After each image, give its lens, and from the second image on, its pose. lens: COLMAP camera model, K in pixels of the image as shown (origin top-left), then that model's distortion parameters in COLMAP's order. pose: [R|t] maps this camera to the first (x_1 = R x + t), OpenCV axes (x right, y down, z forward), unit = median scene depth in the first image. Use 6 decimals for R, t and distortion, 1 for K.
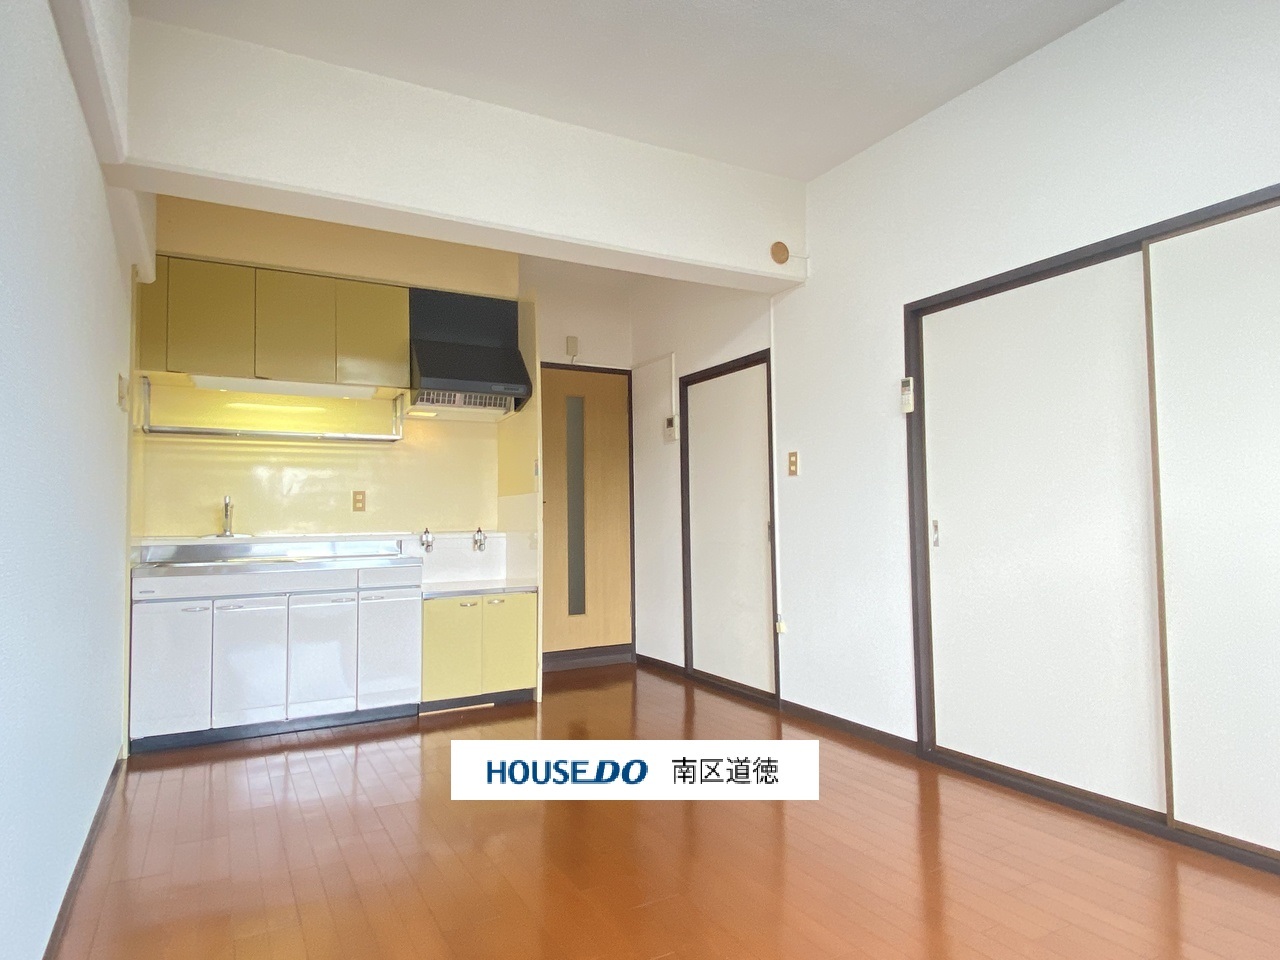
lens RADIAL K [[760.1, 0, 639.6], [0, 760.1, 479.0], [0, 0, 1]] dist [-0.002186, -0.000379]
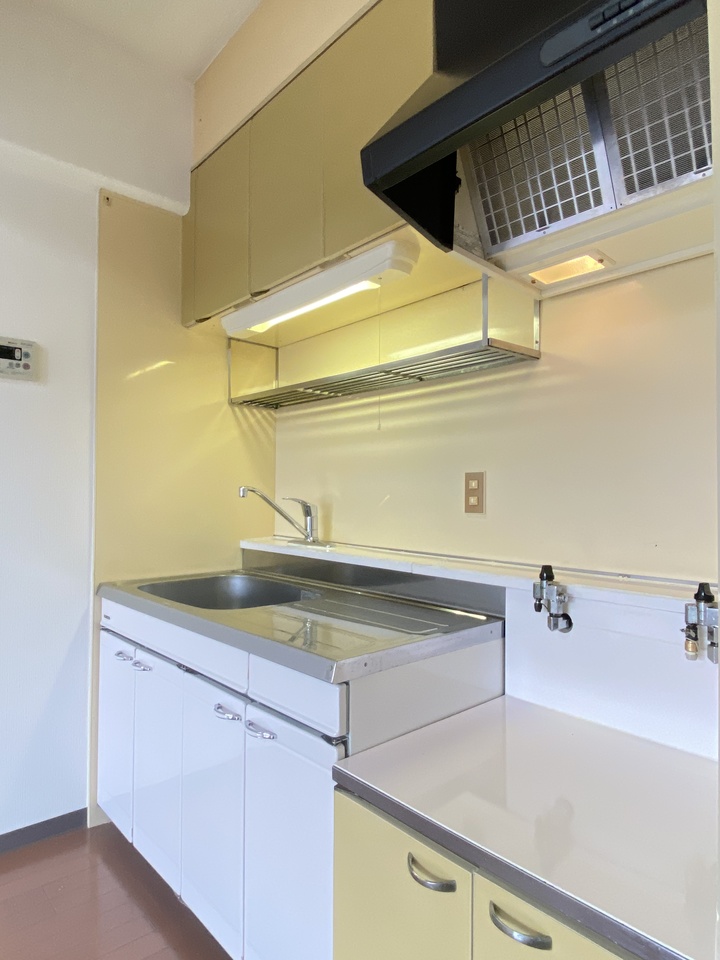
lens RADIAL K [[570.1, 0, 360.3], [0, 570.1, 483.7], [0, 0, 1]] dist [-0.002186, -0.000379]
pose [[0.229122, -0.001208, -0.973397, -0.025368], [0.031914, 0.999471, 0.006272, 0.018762], [0.972874, -0.032502, 0.229039, 0.845453]]
